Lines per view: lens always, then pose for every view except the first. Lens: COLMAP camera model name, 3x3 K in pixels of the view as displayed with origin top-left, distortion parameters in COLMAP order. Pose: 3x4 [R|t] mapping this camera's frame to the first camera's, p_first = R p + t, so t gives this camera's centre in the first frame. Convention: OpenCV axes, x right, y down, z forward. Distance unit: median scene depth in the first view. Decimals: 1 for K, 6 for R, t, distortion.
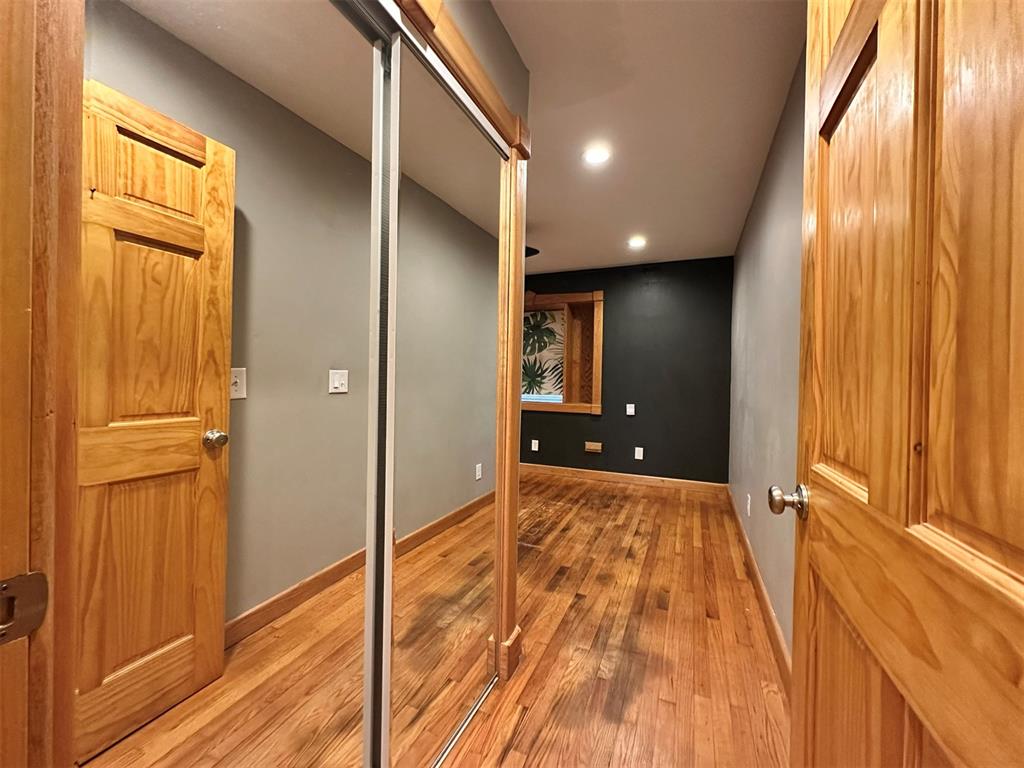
lens RADIAL K [[409.2, 0, 511.9], [0, 409.2, 381.6], [0, 0, 1]] dist [0.003904, -0.000263]
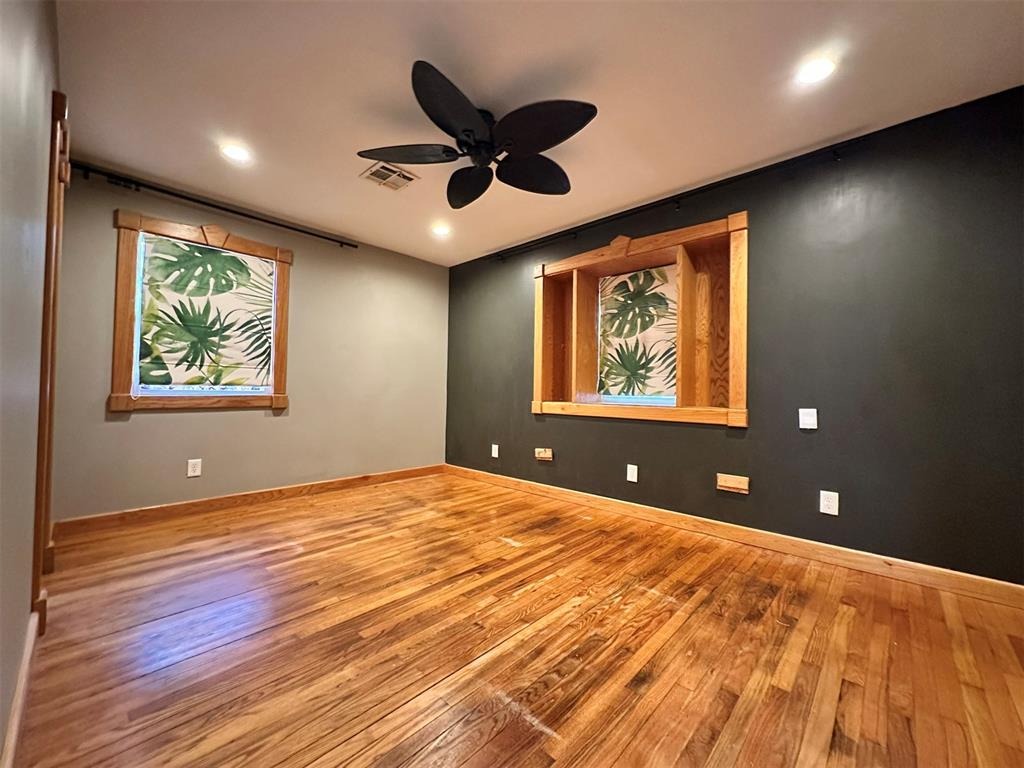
lens RADIAL K [[409.2, 0, 512.5], [0, 409.2, 383.0], [0, 0, 1]] dist [0.003904, -0.000263]
pose [[0.943359, -0.011707, -0.331566, 0.113937], [0.001927, 0.999554, -0.029811, 0.040958], [0.331767, 0.027483, 0.942961, 0.400886]]
